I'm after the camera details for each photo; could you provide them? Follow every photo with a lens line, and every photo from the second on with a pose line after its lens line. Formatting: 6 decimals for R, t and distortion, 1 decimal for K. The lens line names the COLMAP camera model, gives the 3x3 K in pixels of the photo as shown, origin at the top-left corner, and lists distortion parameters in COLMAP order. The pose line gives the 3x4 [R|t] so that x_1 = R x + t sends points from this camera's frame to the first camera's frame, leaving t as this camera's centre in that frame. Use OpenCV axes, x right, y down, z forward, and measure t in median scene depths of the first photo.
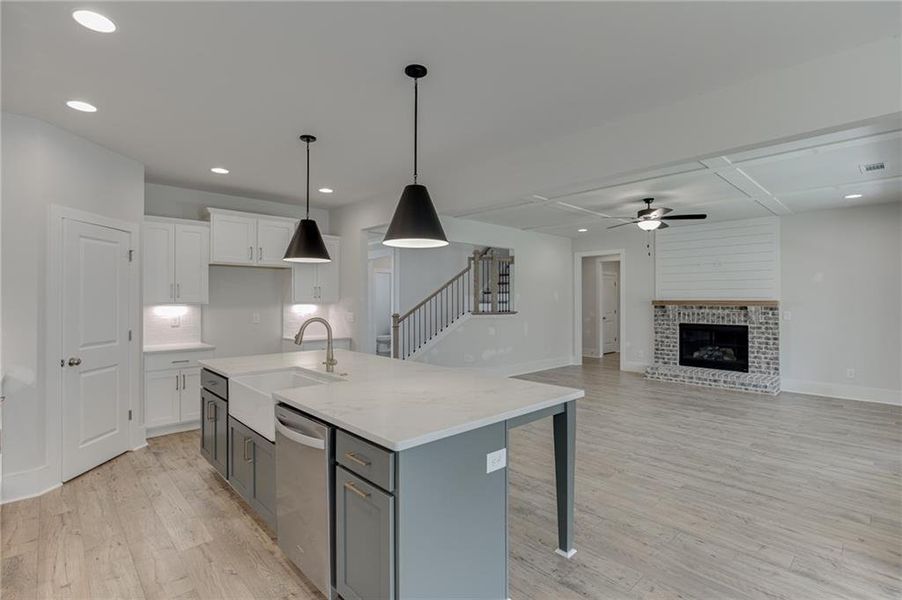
lens RADIAL K [[431.1, 0, 451.2], [0, 431.1, 295.7], [0, 0, 1]] dist [-0.013906, 0.002483]
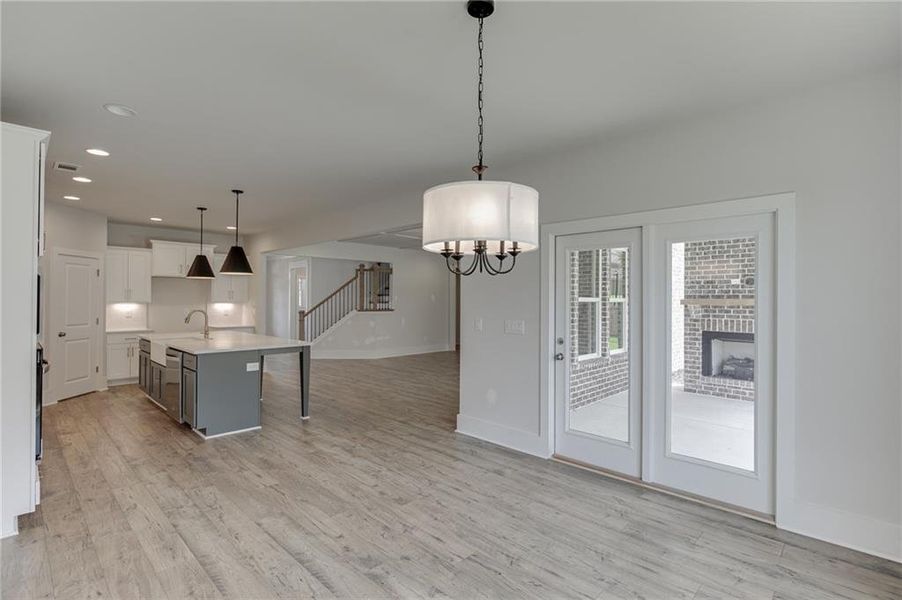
lens RADIAL K [[431.1, 0, 451.3], [0, 431.1, 295.5], [0, 0, 1]] dist [-0.013906, 0.002483]
pose [[0.998921, 0.004038, 0.046270, 0.328580], [-0.003891, 0.999987, -0.003262, -0.003509], [-0.046283, 0.003078, 0.998924, -0.435563]]
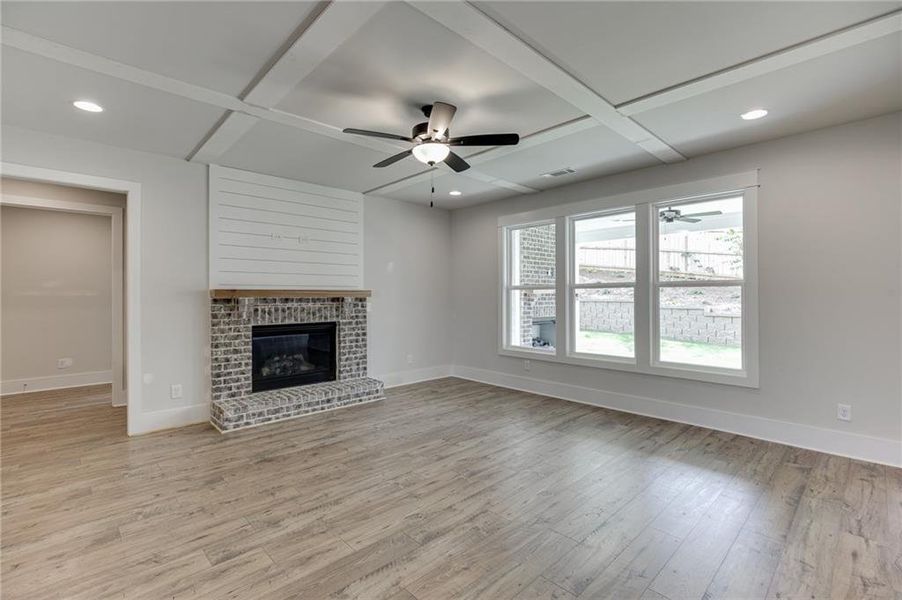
lens RADIAL K [[406.4, 0, 446.9], [0, 406.4, 296.6], [0, 0, 1]] dist [-0.007760, 0.001955]
pose [[-0.000274, -0.001869, 0.999998, -0.070084], [-0.005368, 0.999984, 0.001867, 0.021835], [-0.999986, -0.005367, -0.000284, 0.838944]]
